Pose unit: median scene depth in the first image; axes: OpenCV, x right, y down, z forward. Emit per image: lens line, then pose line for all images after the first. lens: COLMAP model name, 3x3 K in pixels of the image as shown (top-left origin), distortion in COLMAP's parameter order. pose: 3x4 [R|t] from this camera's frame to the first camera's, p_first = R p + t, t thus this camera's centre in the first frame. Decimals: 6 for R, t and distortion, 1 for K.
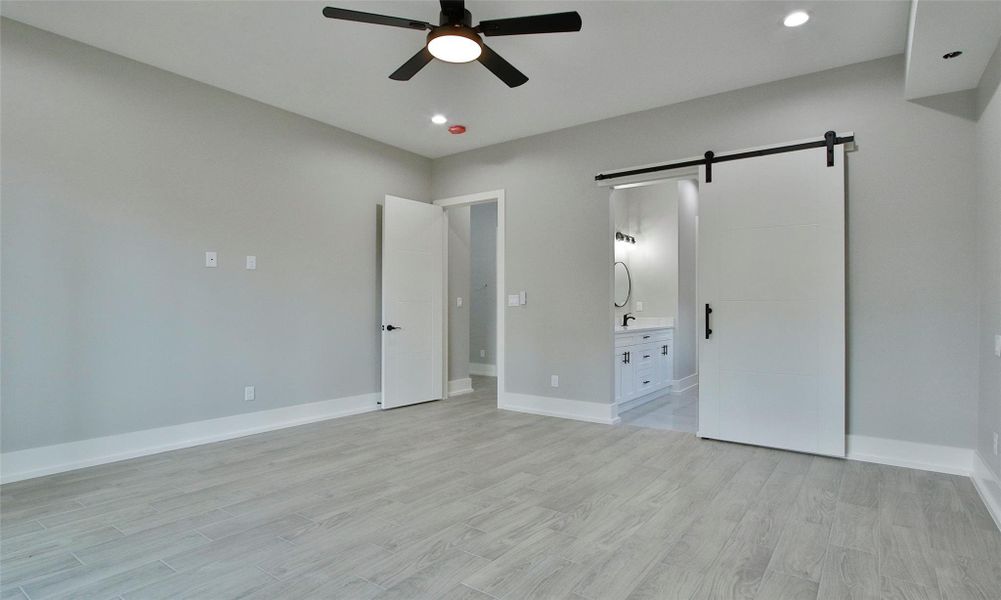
lens RADIAL K [[514.4, 0, 500.4], [0, 514.4, 302.4], [0, 0, 1]] dist [-0.019866, 0.002142]
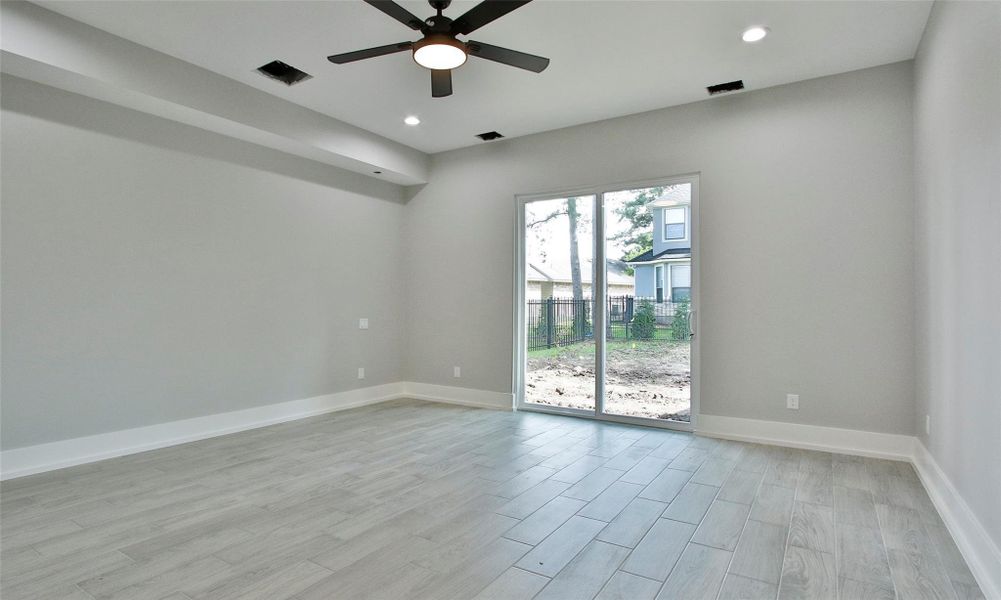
lens RADIAL K [[514.4, 0, 500.7], [0, 514.4, 303.1], [0, 0, 1]] dist [-0.019866, 0.002142]
pose [[-0.997695, -0.007059, -0.067488, -0.144923], [-0.005513, 0.999719, -0.023070, 0.027508], [0.067632, -0.022645, -0.997453, 2.042331]]
